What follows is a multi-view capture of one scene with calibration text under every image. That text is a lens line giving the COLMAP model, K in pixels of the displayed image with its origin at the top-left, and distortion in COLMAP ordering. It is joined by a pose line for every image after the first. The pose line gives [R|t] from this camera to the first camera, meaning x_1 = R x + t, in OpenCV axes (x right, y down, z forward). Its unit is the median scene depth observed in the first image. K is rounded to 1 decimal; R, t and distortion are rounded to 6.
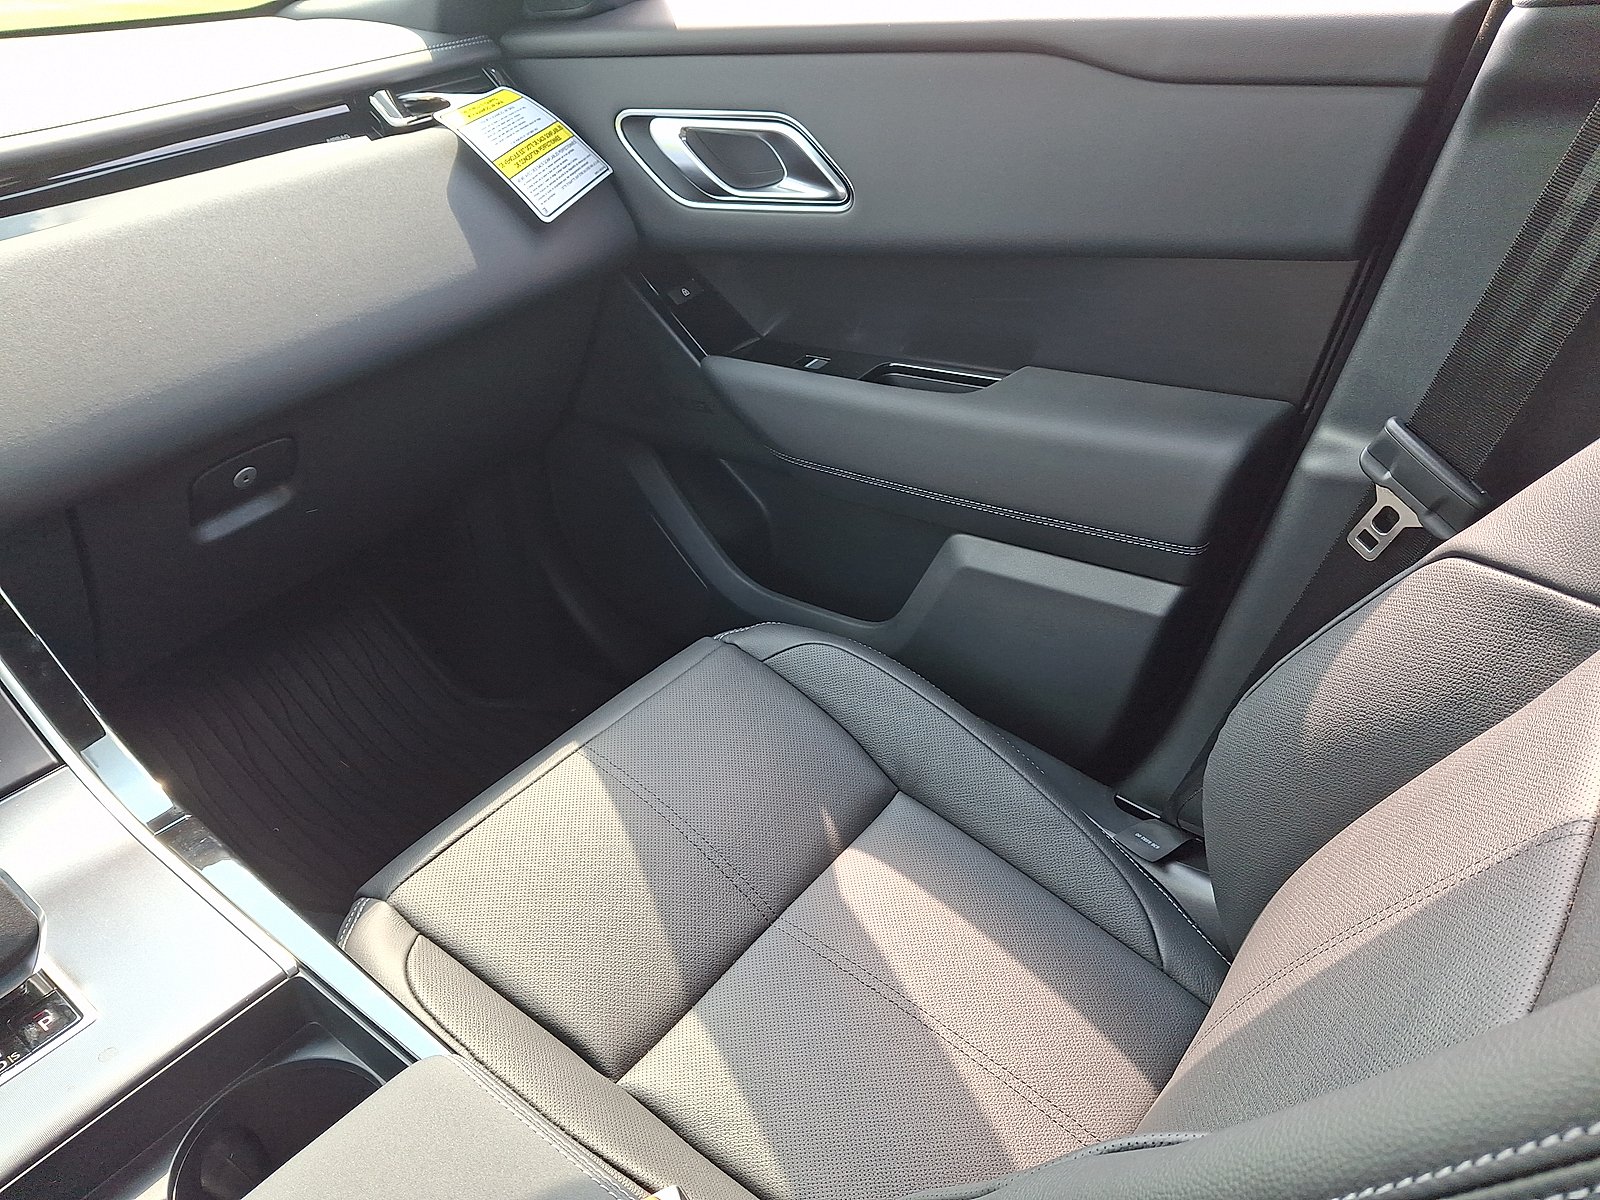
lens RADIAL K [[1192.5, 0, 800.0], [0, 1192.5, 600.0], [0, 0, 1]] dist [0.004053, -0.050421]
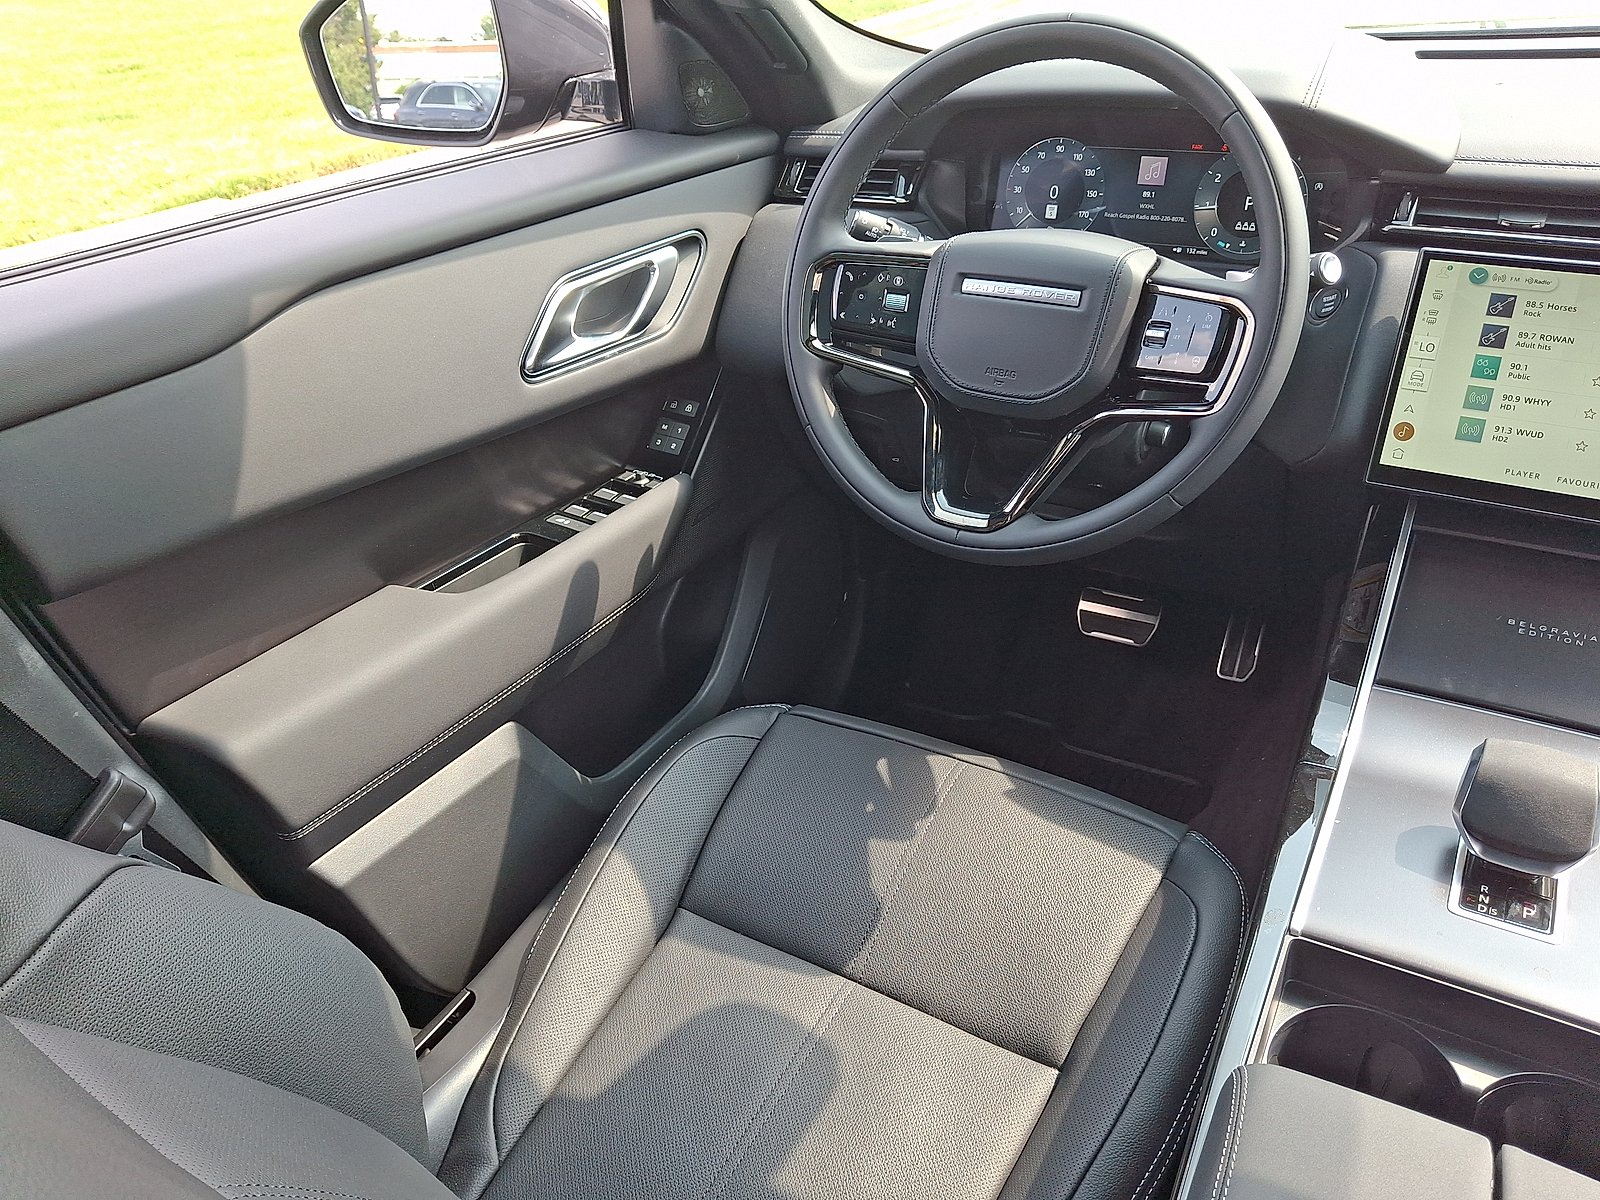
lens RADIAL K [[1222.9, 0, 806.1], [0, 1222.9, 630.3], [0, 0, 1]] dist [0.059816, -0.115561]
pose [[0.170744, 0.592597, -0.787194, 0.033375], [-0.499332, 0.740778, 0.449350, -0.032636], [0.849420, 0.316348, 0.422386, -0.159922]]
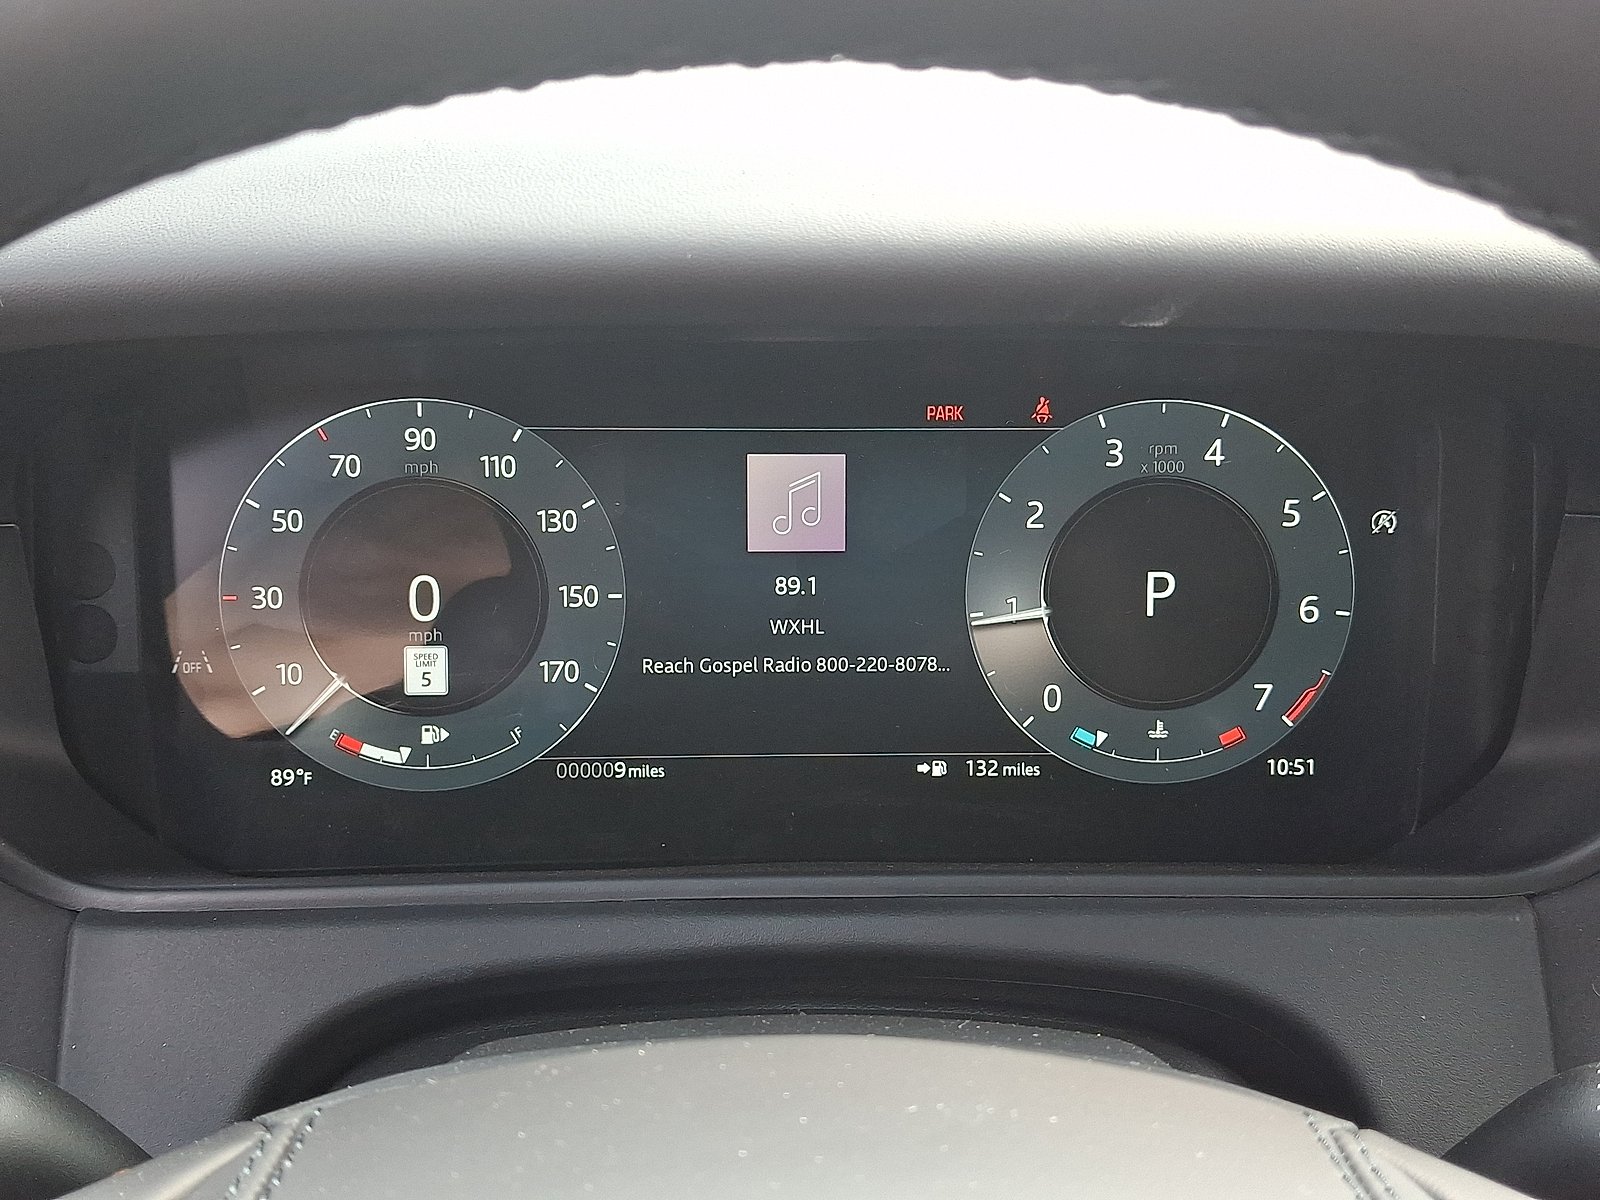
lens RADIAL K [[1222.9, 0, 806.1], [0, 1222.9, 630.3], [0, 0, 1]] dist [0.059816, -0.115561]
pose [[0.669690, 0.357396, -0.650986, -0.976964], [-0.467749, 0.883852, 0.004053, 0.039283], [0.576824, 0.301784, 0.759079, 0.296272]]
